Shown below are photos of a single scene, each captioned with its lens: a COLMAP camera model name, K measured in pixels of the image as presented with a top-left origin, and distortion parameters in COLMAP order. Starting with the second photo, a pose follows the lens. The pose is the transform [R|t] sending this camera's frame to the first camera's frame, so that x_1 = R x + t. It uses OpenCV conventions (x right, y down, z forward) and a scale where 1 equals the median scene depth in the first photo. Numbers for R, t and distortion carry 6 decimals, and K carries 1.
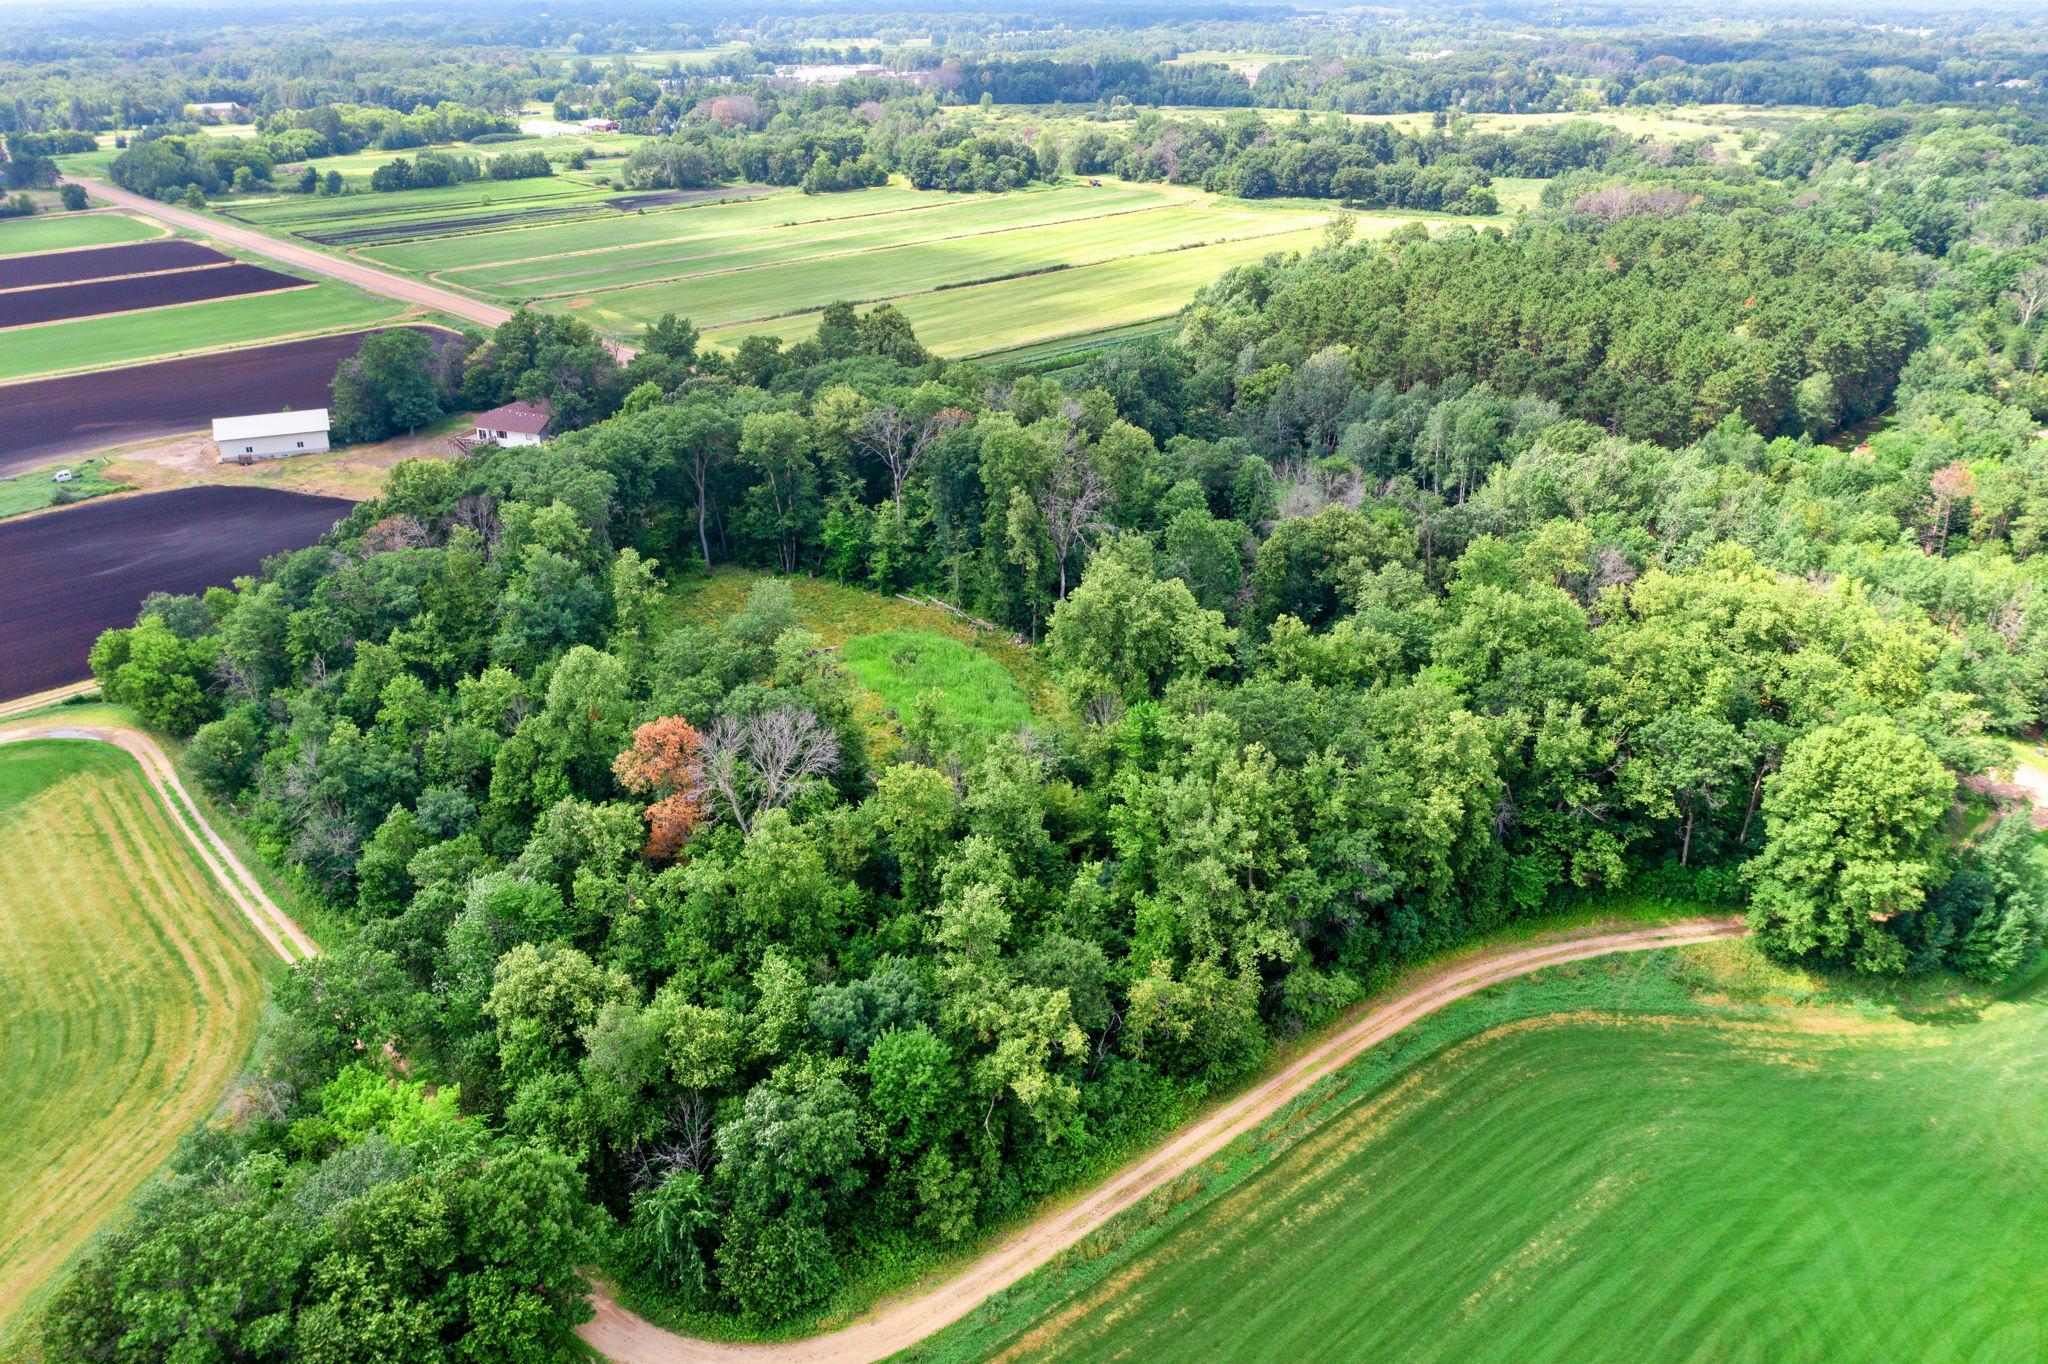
lens RADIAL K [[1616.8, 0, 1021.4], [0, 1616.8, 682.3], [0, 0, 1]] dist [-0.017851, -0.005185]
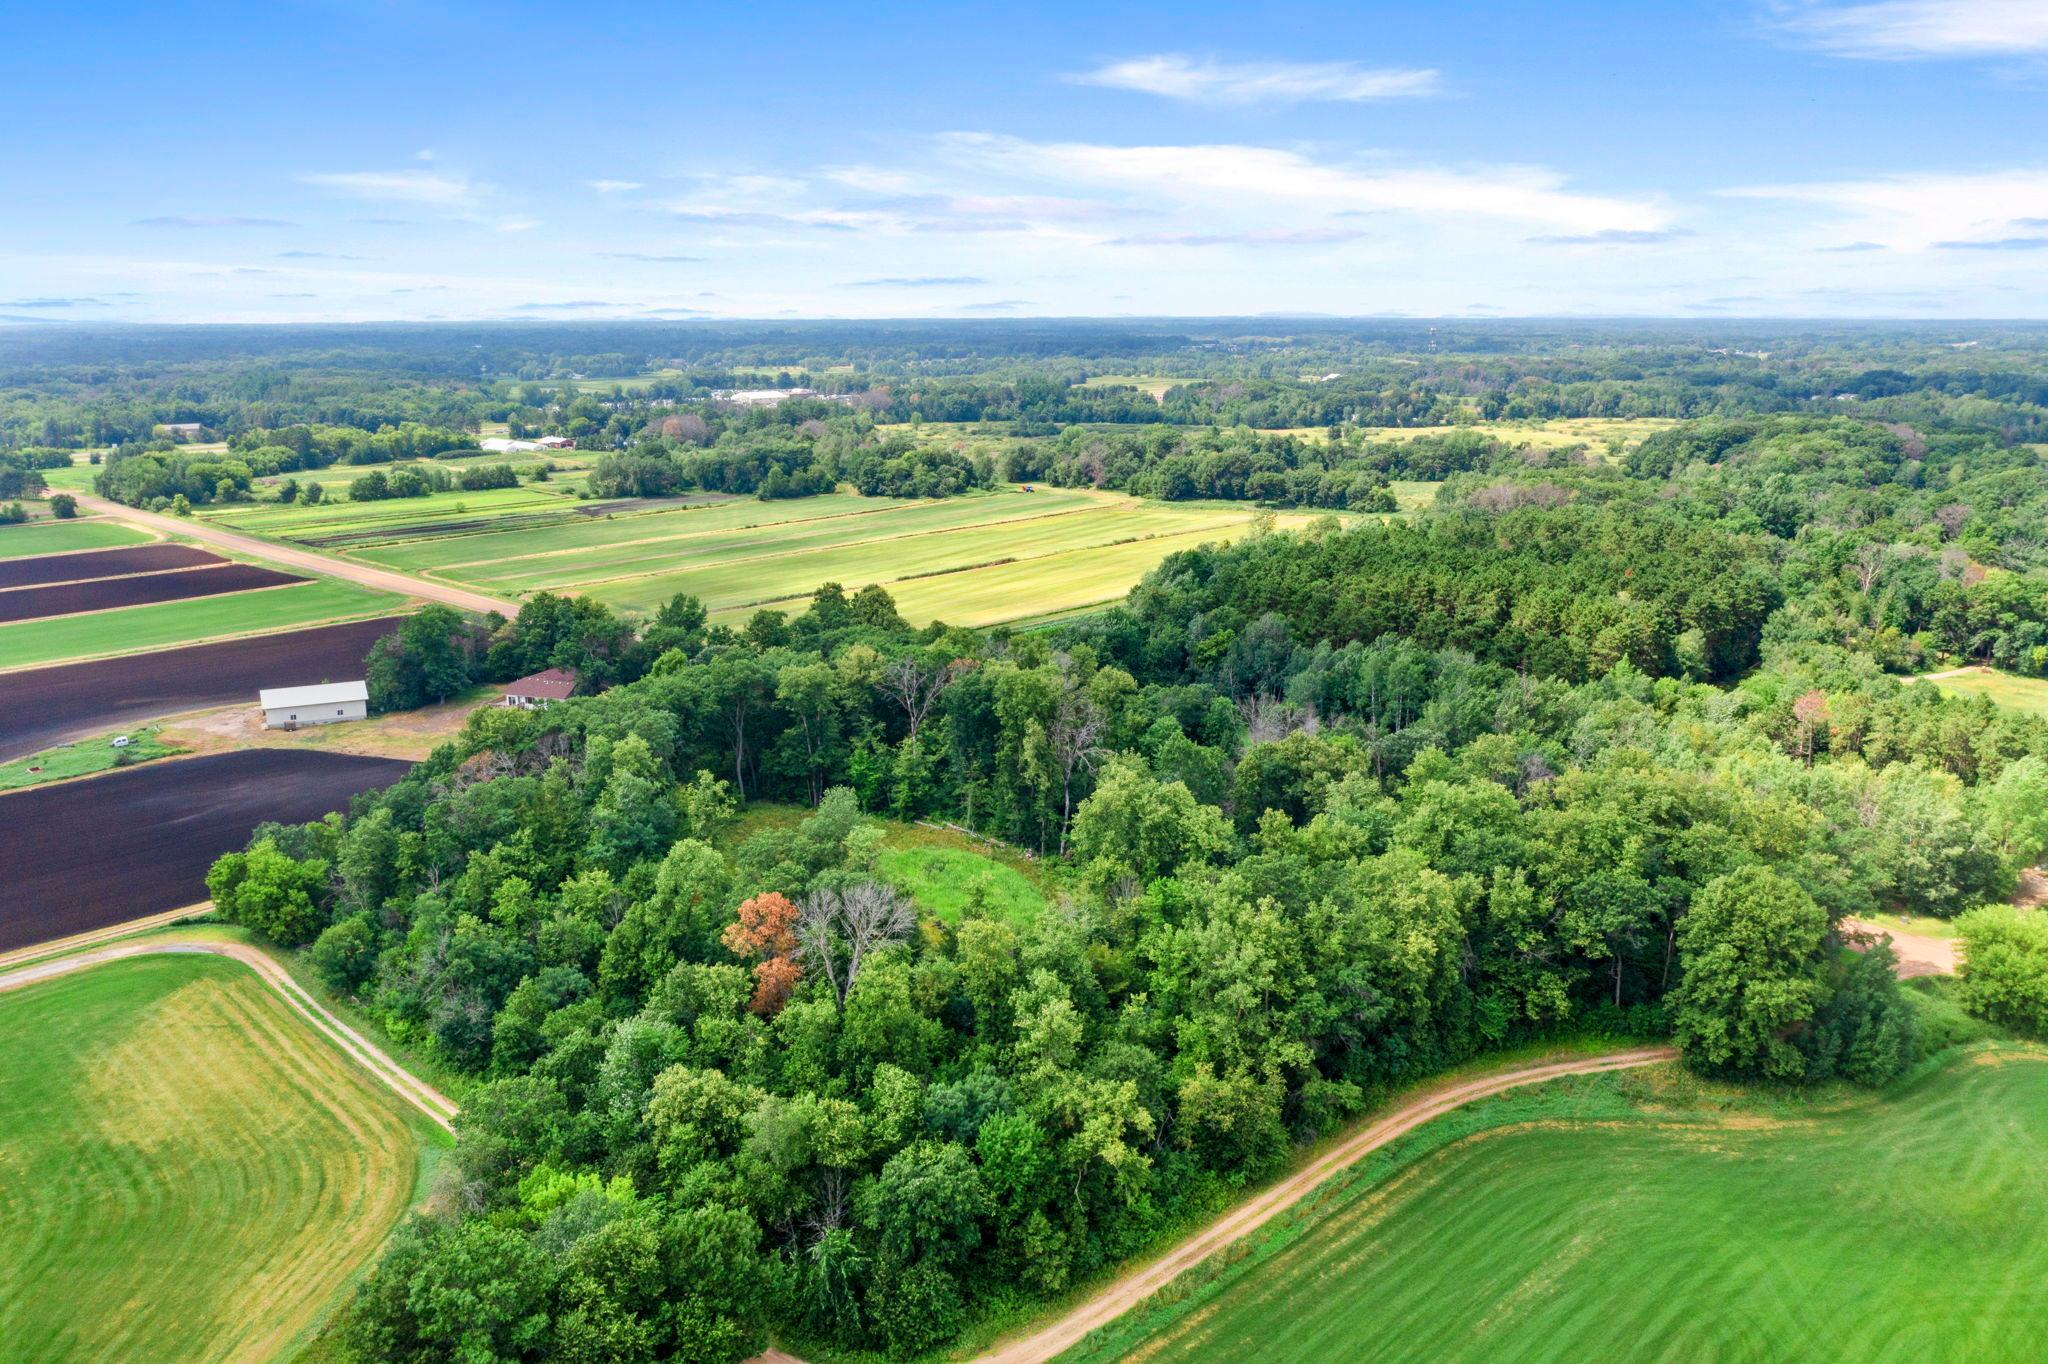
lens RADIAL K [[1616.8, 0, 1021.4], [0, 1616.8, 682.3], [0, 0, 1]] dist [-0.017851, -0.005185]
pose [[0.998393, -0.014215, 0.054849, -0.067755], [0.024172, 0.982367, -0.185393, 0.066092], [-0.051246, 0.186420, 0.981133, -0.142093]]
